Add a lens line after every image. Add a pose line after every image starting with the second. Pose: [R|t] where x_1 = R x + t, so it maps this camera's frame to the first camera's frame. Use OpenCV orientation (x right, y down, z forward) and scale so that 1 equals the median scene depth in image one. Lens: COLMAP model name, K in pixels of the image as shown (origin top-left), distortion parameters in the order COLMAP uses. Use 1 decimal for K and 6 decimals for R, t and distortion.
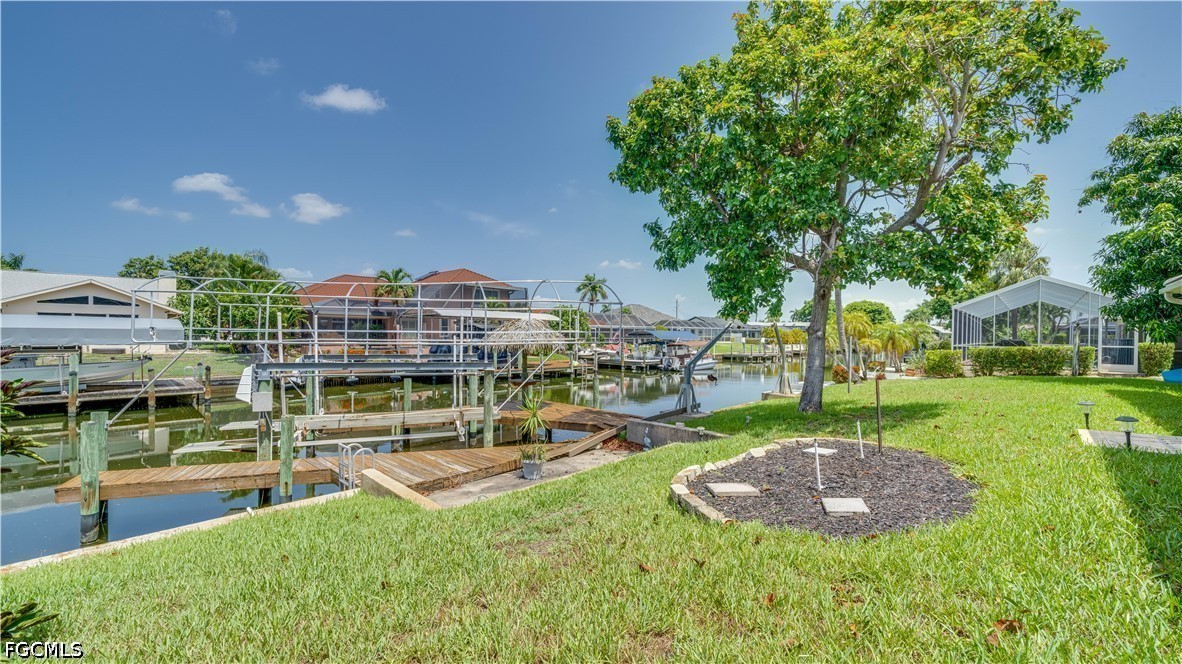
lens RADIAL K [[492.4, 0, 590.9], [0, 492.4, 337.6], [0, 0, 1]] dist [-0.001051, -0.000102]
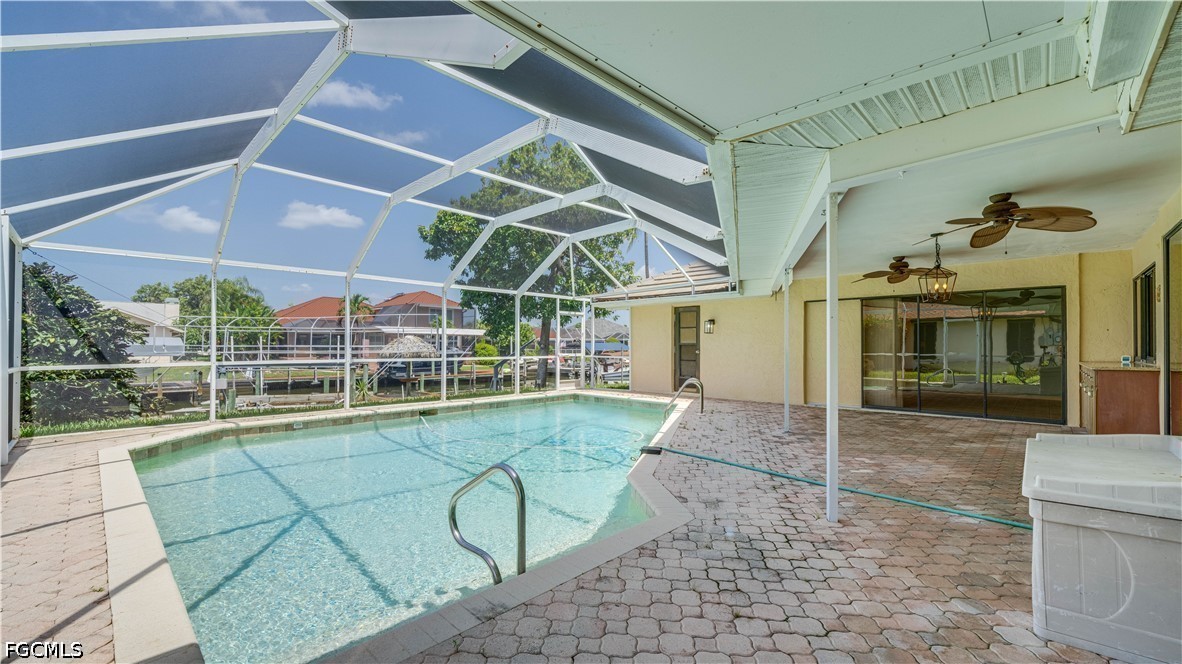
lens RADIAL K [[492.4, 0, 590.9], [0, 492.4, 337.6], [0, 0, 1]] dist [-0.001051, -0.000102]
pose [[0.999959, -0.007579, -0.004871, 0.220107], [0.007461, 0.999688, -0.023839, 0.002378], [0.005050, 0.023801, 0.999704, -0.256183]]
